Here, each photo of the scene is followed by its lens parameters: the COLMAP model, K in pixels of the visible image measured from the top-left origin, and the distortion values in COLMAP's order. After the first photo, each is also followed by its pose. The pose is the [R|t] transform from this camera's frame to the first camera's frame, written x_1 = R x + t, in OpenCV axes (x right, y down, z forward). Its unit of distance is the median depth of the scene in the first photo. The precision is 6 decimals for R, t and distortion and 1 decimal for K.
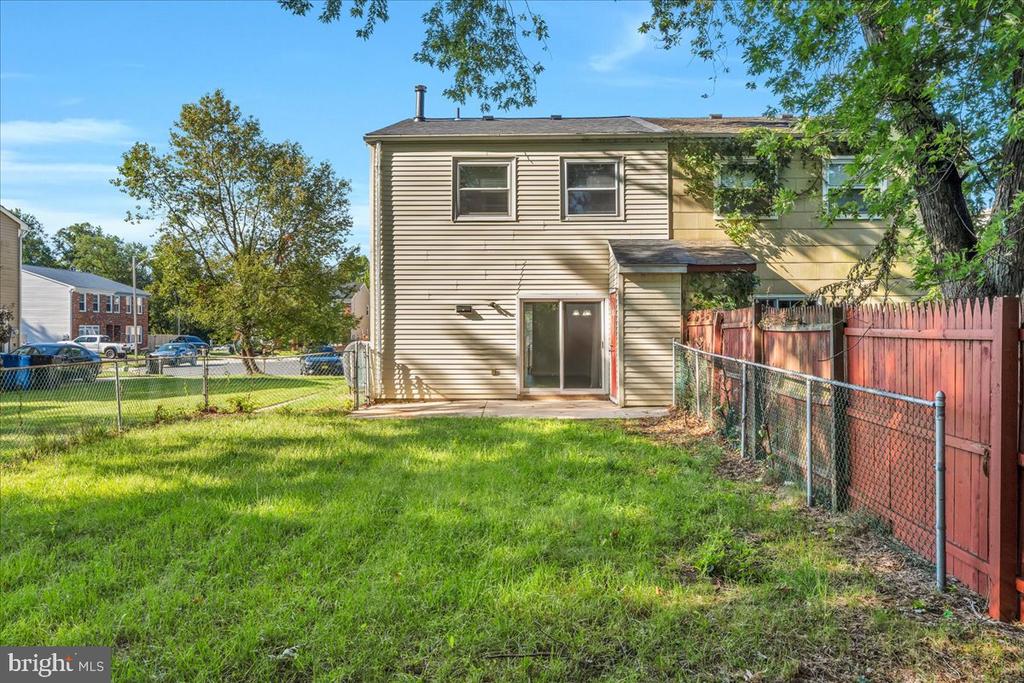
lens RADIAL K [[761.5, 0, 512.3], [0, 761.5, 338.4], [0, 0, 1]] dist [-0.001935, -0.000820]
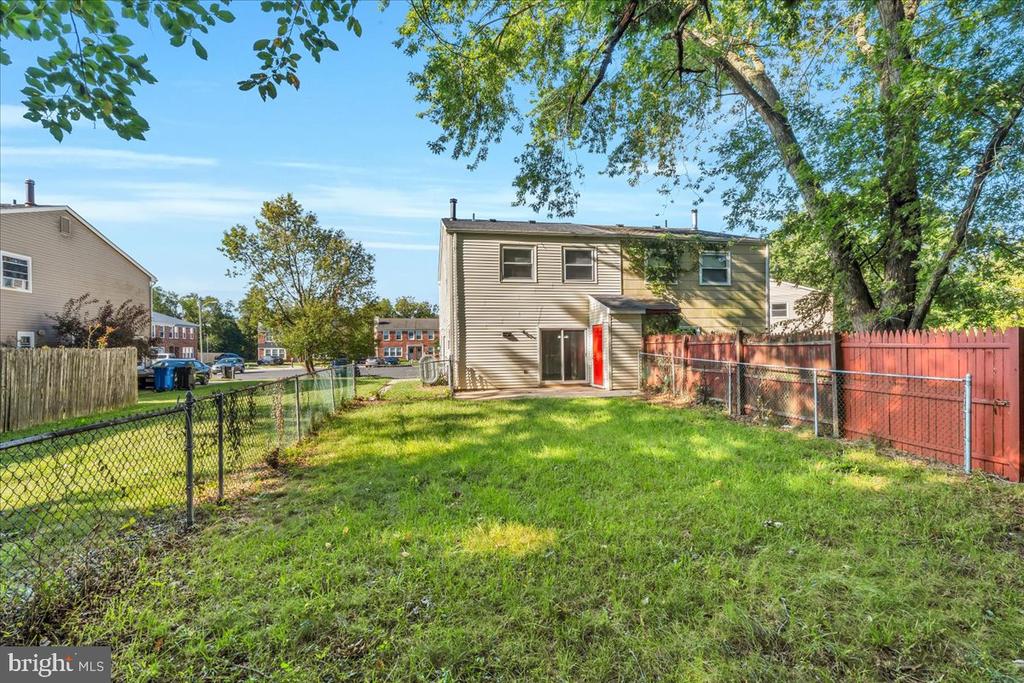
lens RADIAL K [[457.8, 0, 511.0], [0, 457.8, 349.1], [0, 0, 1]] dist [0.001325, -0.001515]
pose [[0.980963, -0.008062, 0.194029, -0.250336], [0.009599, 0.999930, -0.006980, 0.000411], [-0.193959, 0.008710, 0.980971, 0.011668]]
